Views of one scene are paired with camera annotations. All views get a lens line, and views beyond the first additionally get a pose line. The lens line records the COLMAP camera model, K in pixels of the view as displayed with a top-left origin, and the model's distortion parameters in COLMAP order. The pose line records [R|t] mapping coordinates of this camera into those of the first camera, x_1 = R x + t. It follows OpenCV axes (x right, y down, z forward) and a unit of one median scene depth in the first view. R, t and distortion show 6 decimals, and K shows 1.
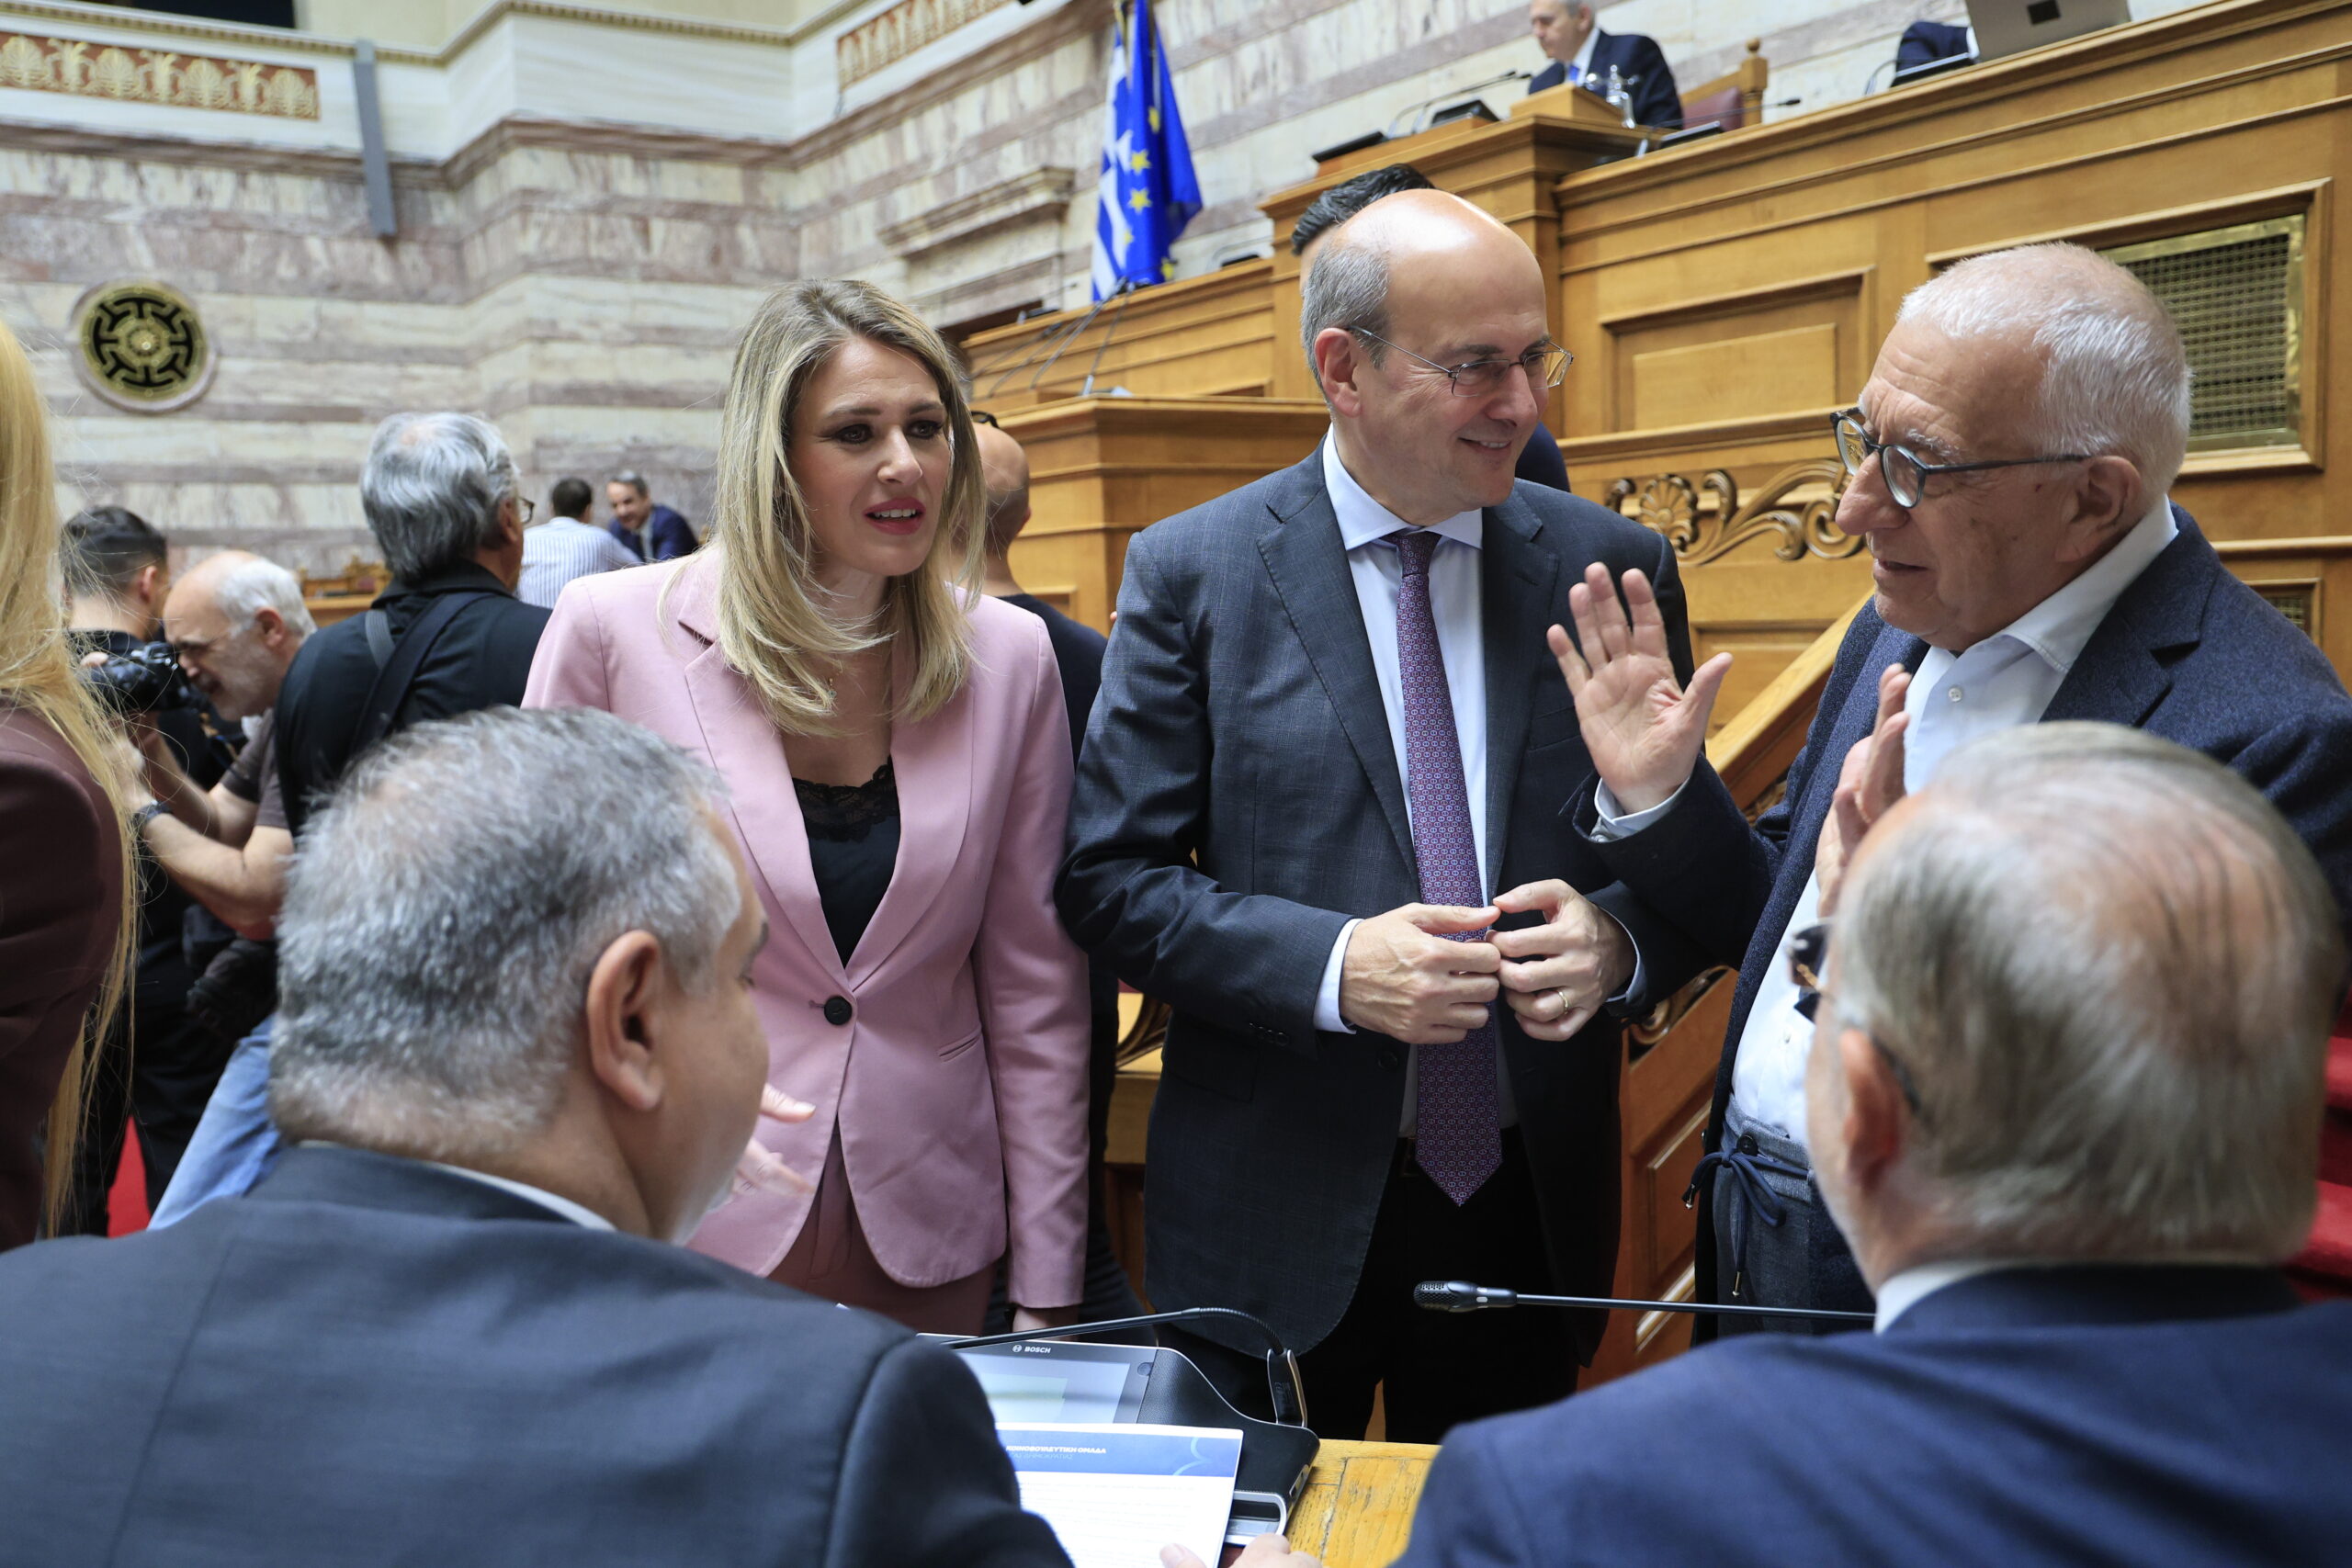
lens RADIAL K [[2060.7, 0, 1177.8], [0, 2060.7, 776.8], [0, 0, 1]] dist [-0.000272, 0.020779]
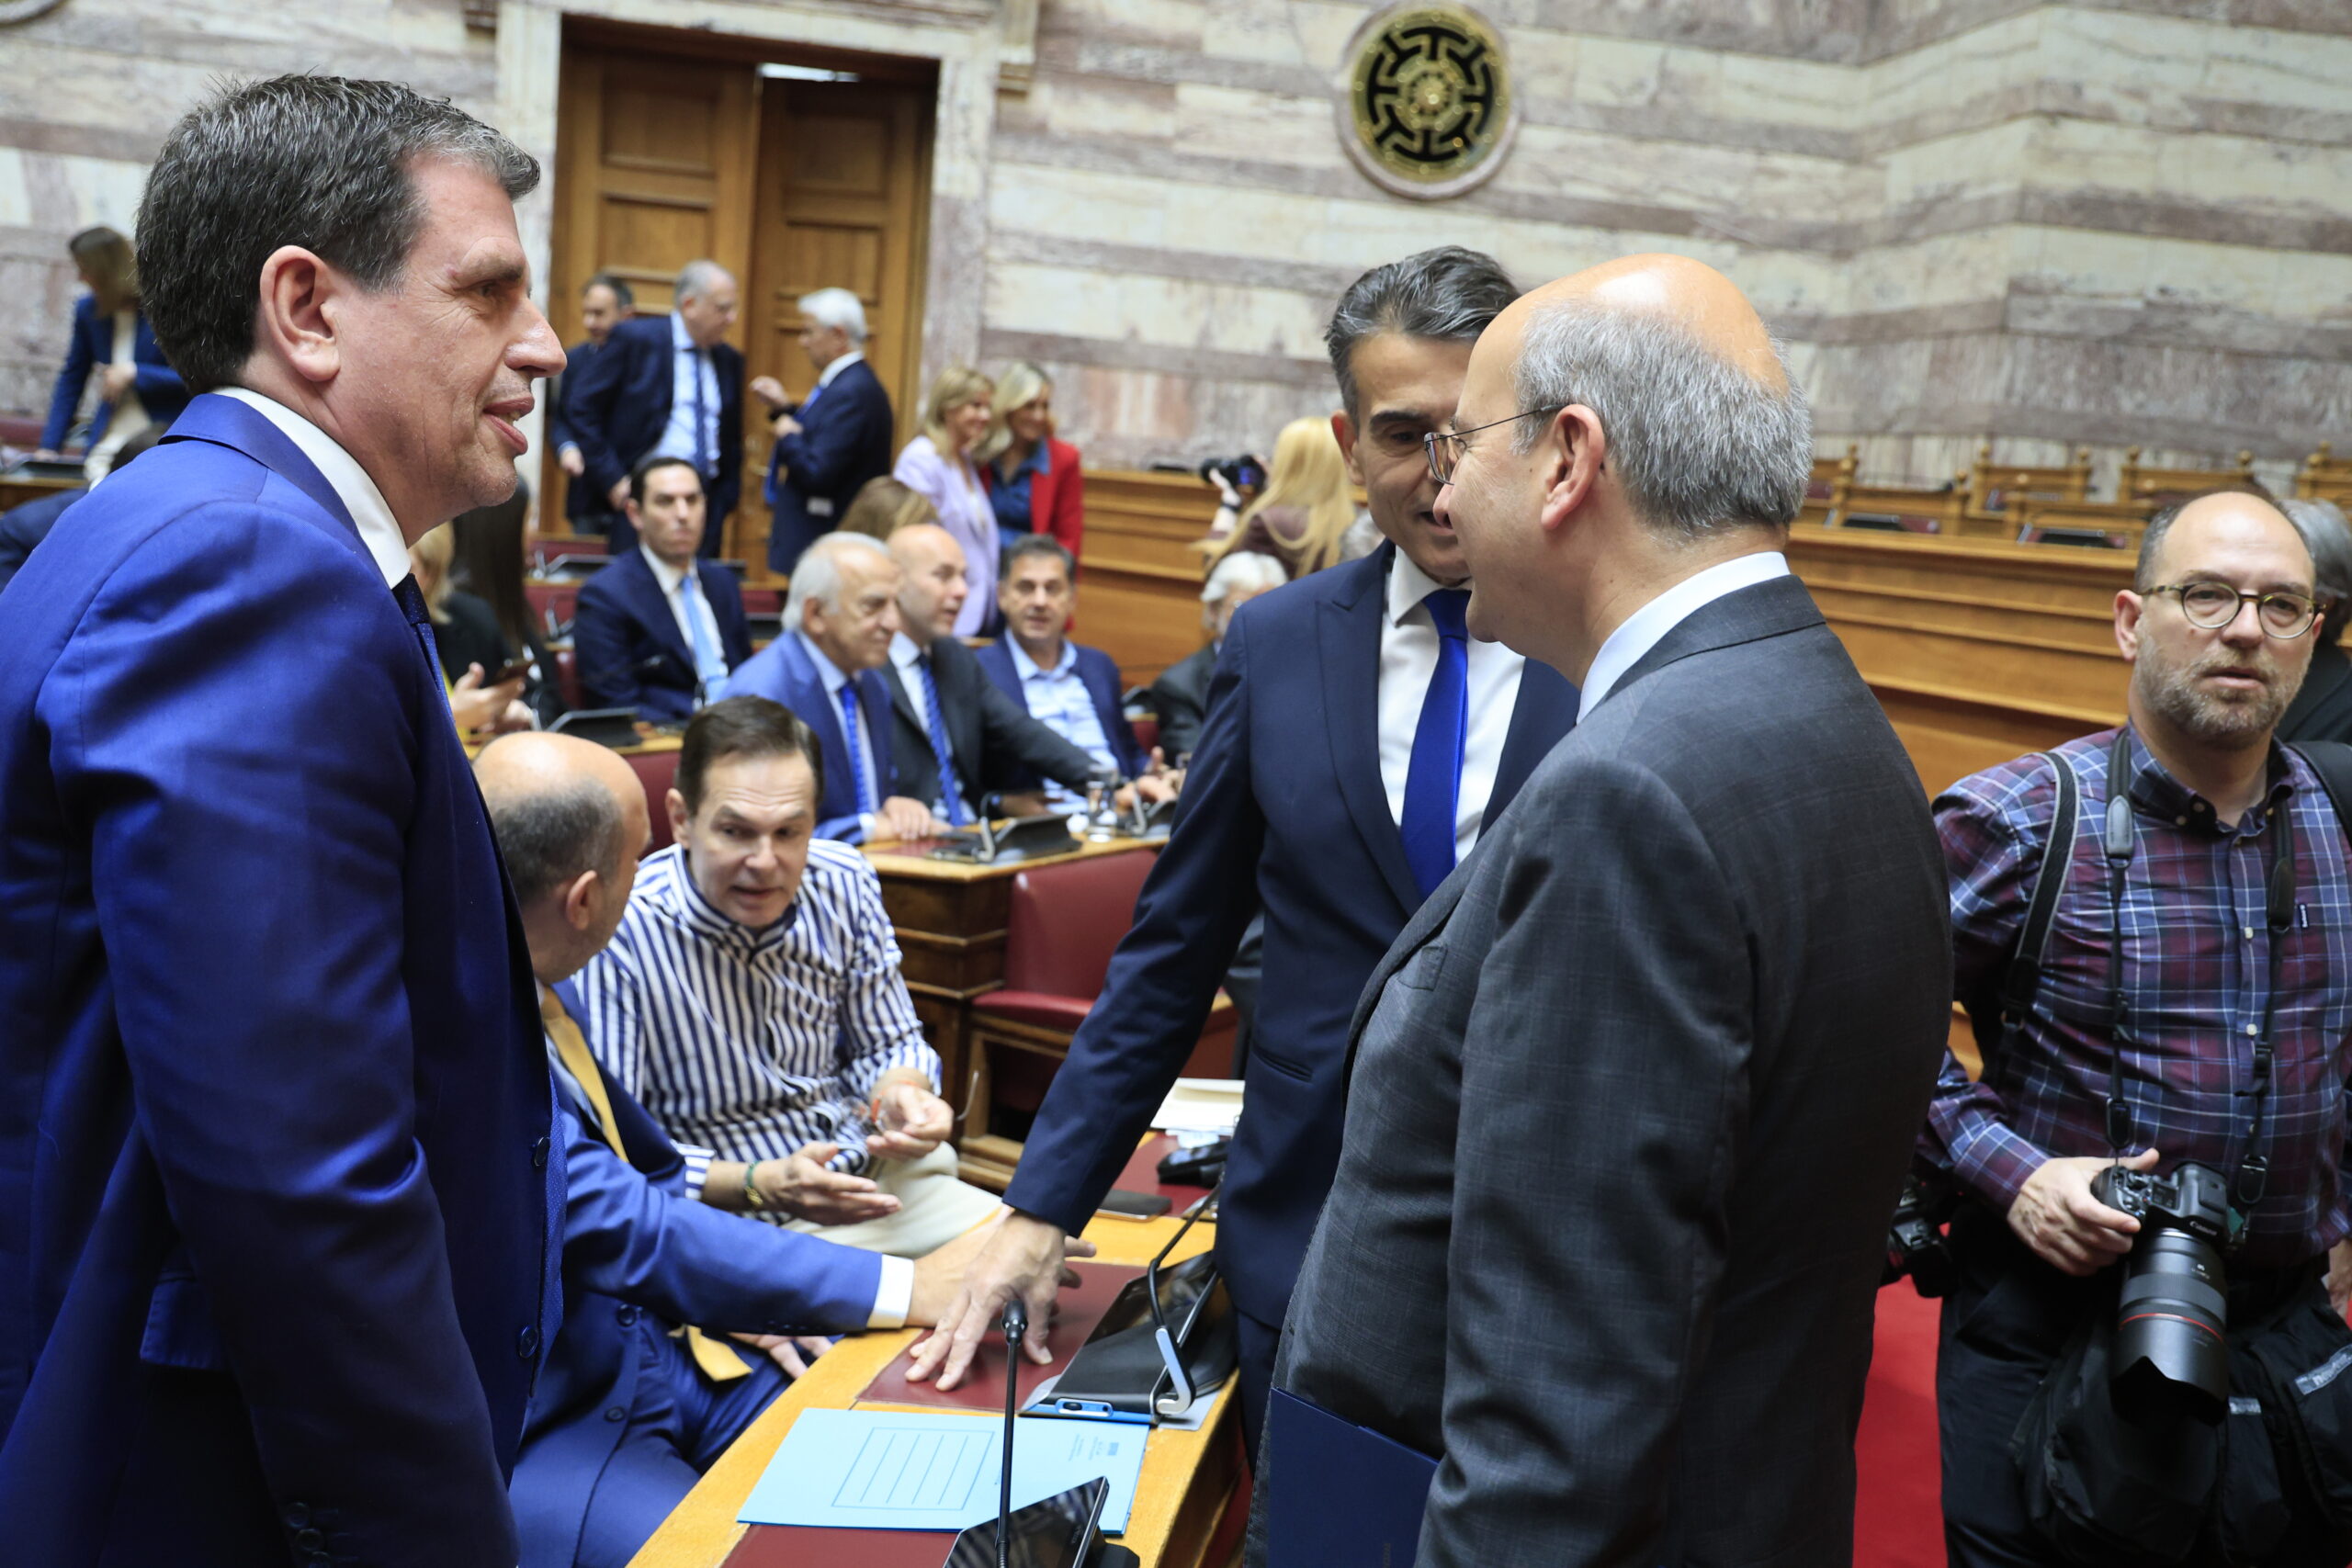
lens RADIAL K [[2203.2, 0, 1182.9], [0, 2203.2, 787.7], [0, 0, 1]] dist [0.035240, 0.000000]
pose [[0.907771, 0.167207, -0.384699, -0.250441], [-0.146988, 0.985766, 0.081612, -0.030444], [0.392870, -0.017539, 0.919427, 0.282312]]
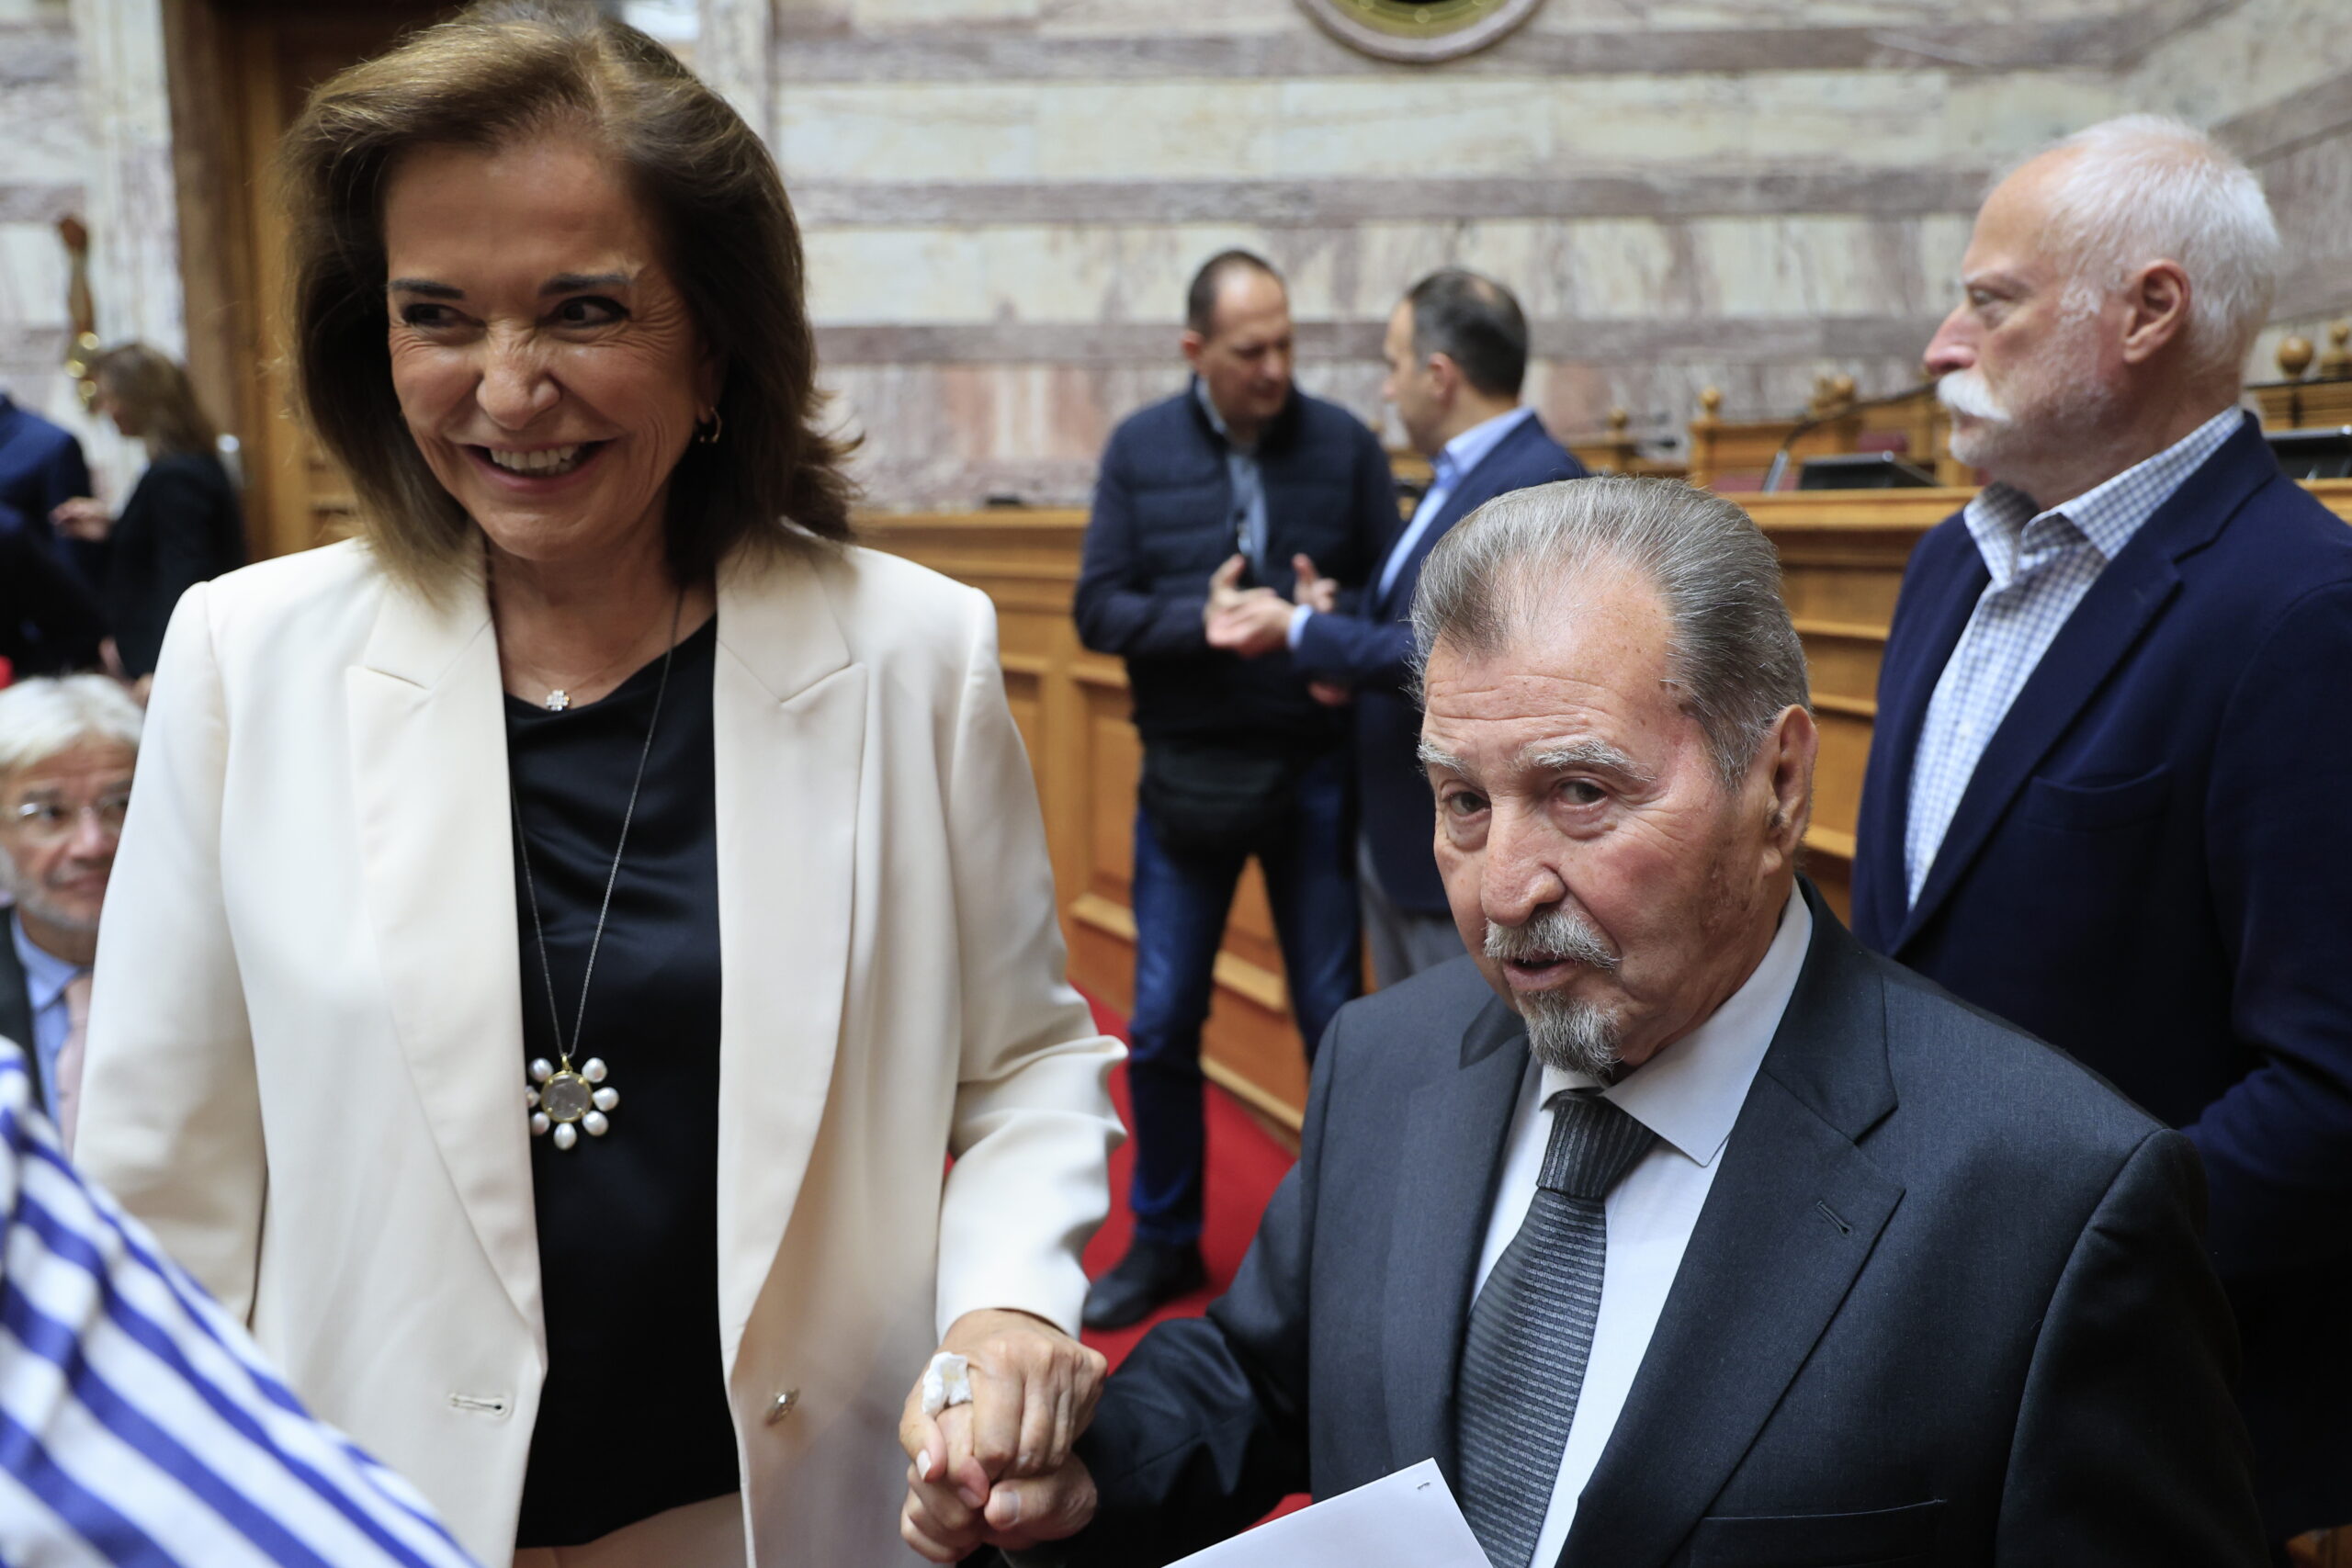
lens RADIAL K [[2203.2, 0, 1164.3], [0, 2203.2, 769.2], [0, 0, 1]] dist [0.035240, 0.000000]
pose [[0.806664, 0.097340, -0.582939, -0.242121], [-0.069239, 0.995116, 0.070354, -0.051243], [0.586940, -0.016390, 0.809464, 0.565031]]
